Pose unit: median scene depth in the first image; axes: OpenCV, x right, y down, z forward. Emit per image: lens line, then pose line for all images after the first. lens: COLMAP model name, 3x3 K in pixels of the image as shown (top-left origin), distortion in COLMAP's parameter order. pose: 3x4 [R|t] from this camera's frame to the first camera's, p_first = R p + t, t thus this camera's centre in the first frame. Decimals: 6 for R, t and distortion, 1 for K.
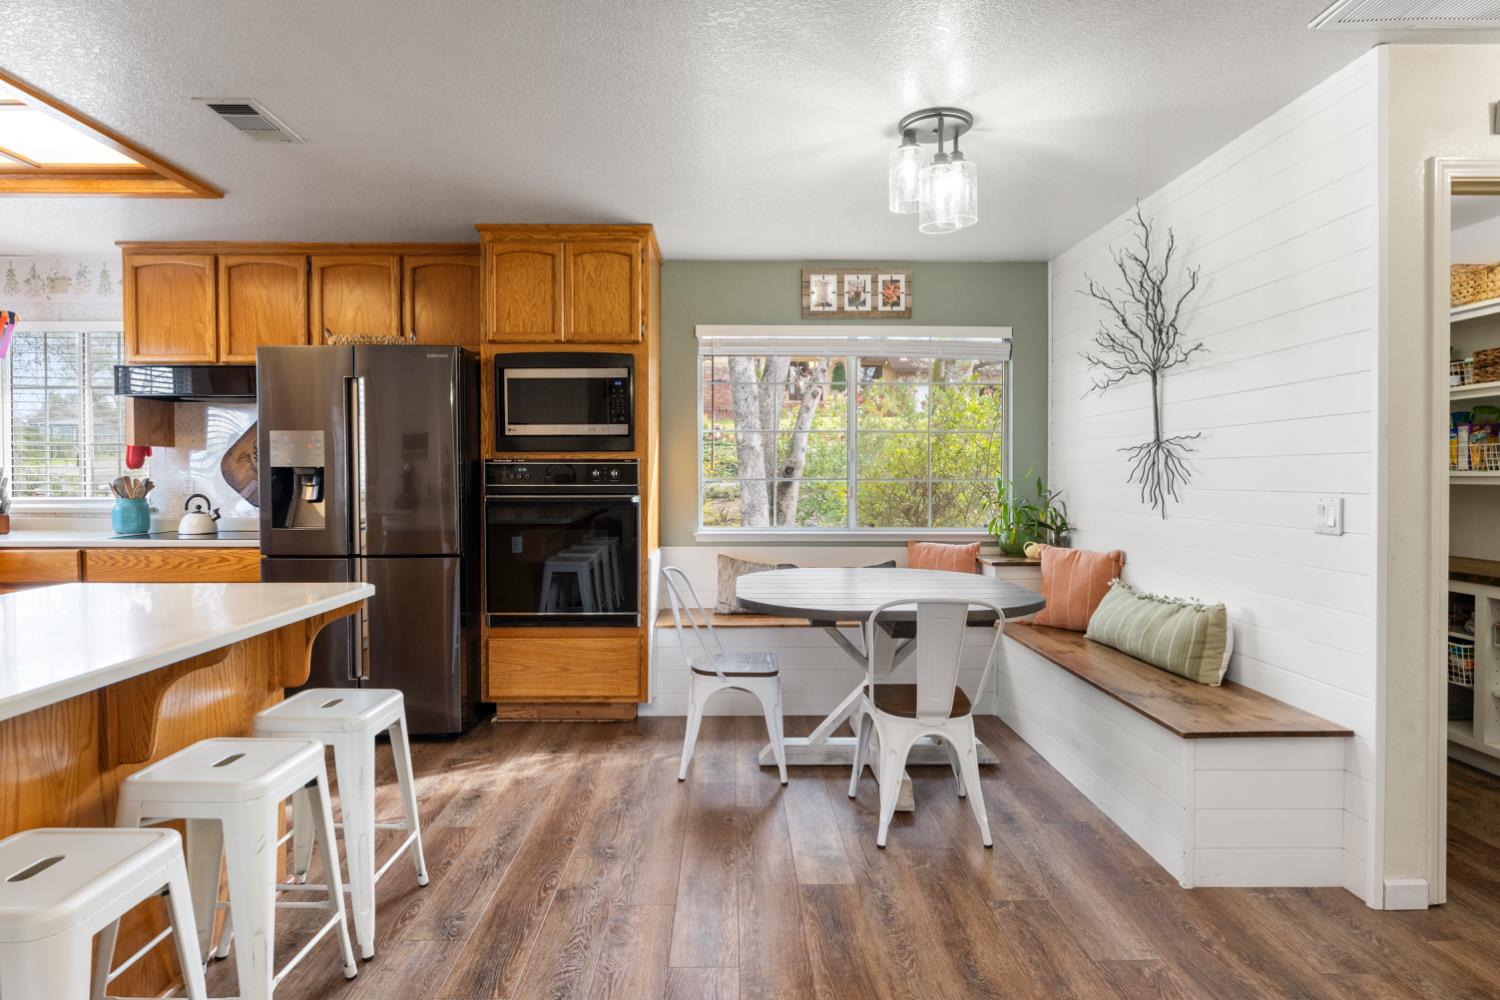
lens RADIAL K [[815.4, 0, 743.7], [0, 815.4, 487.7], [0, 0, 1]] dist [0.003998, 0.000944]
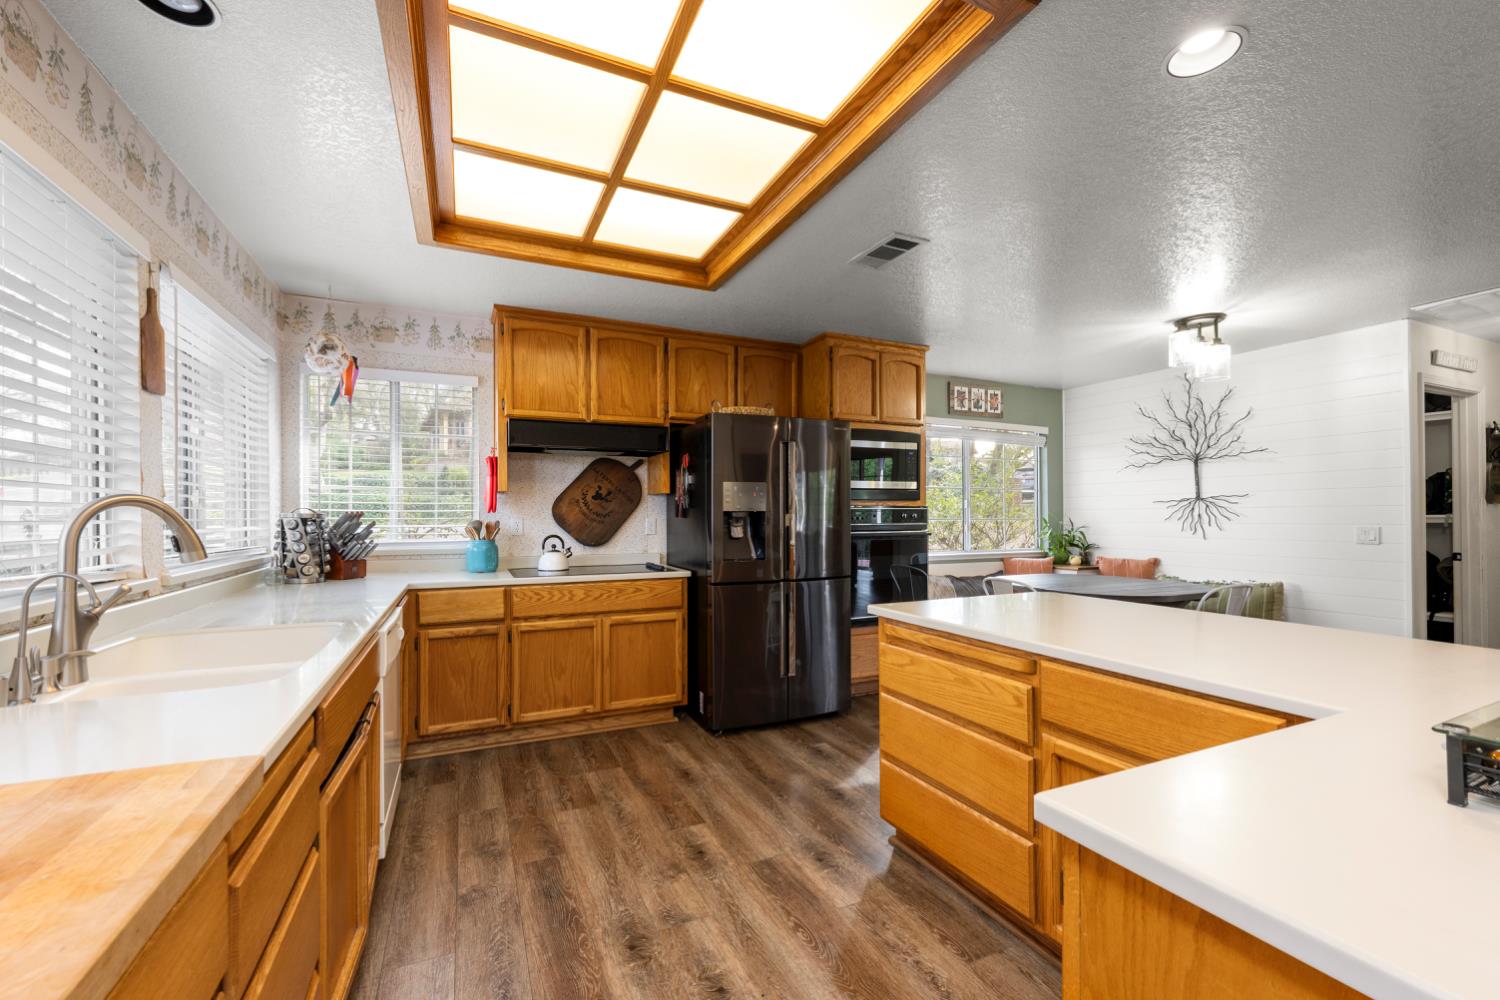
lens RADIAL K [[608.9, 0, 758.5], [0, 608.9, 511.9], [0, 0, 1]] dist [0.000905, 0.000547]
pose [[0.910815, 0.000171, 0.412815, -0.841980], [0.009141, 0.999746, -0.020583, -0.004314], [-0.412714, 0.022521, 0.910582, 0.130396]]
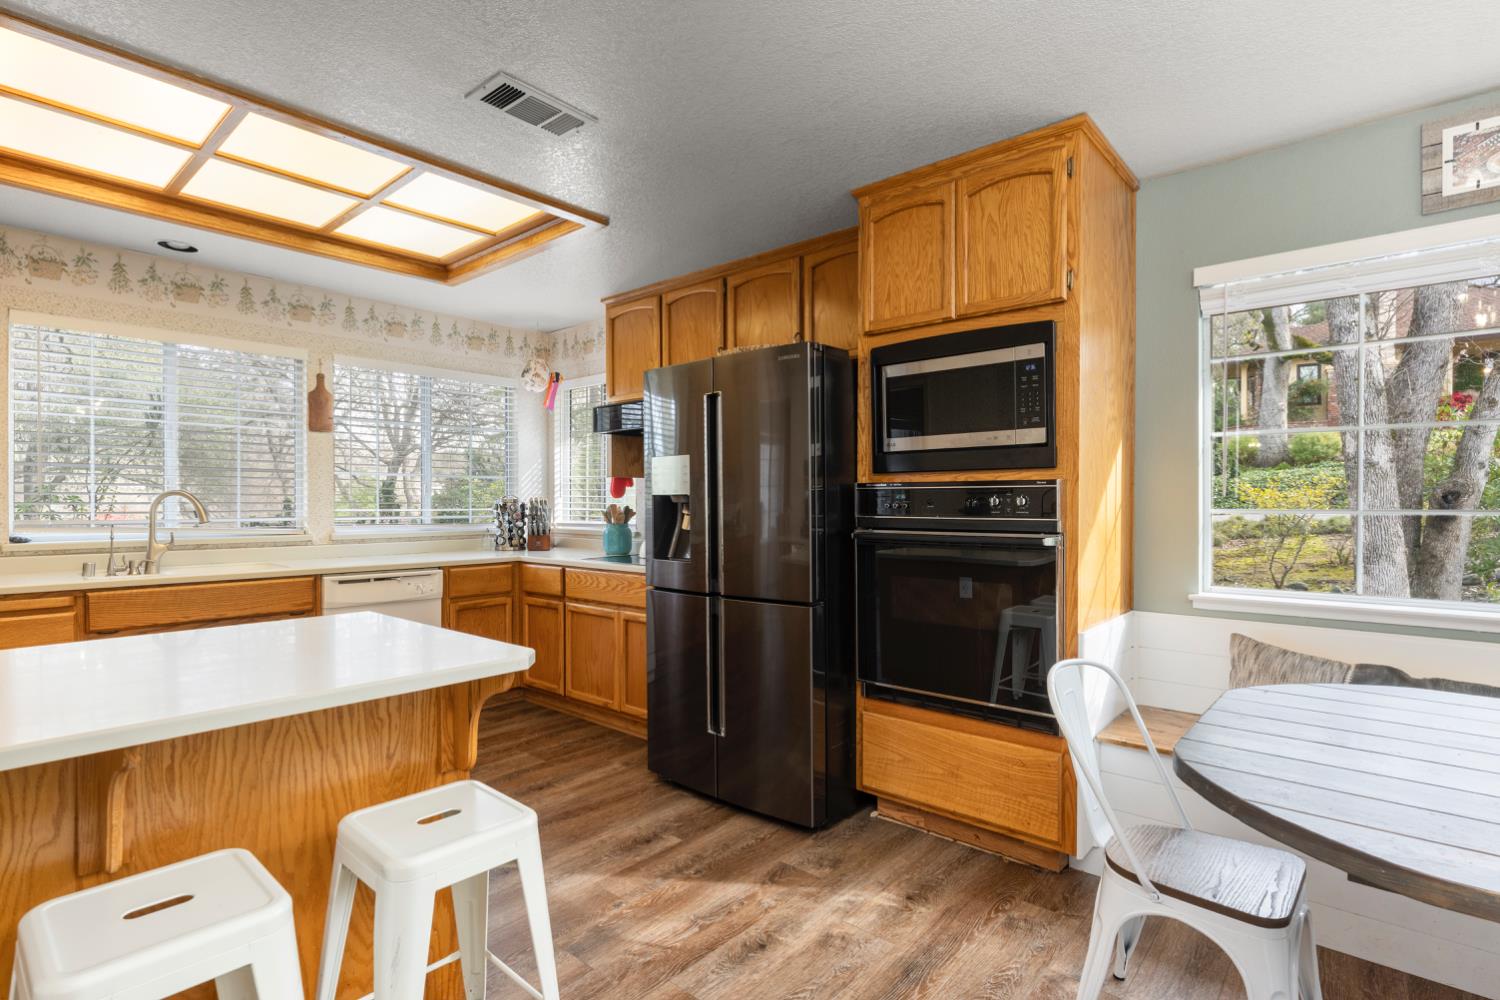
lens RADIAL K [[747.4, 0, 731.9], [0, 747.4, 505.8], [0, 0, 1]] dist [0.001185, 0.000925]
pose [[0.740642, 0.003366, -0.671891, 0.077495], [-0.011305, 0.999908, -0.007453, -0.006466], [0.671805, 0.013115, 0.740612, 0.377661]]
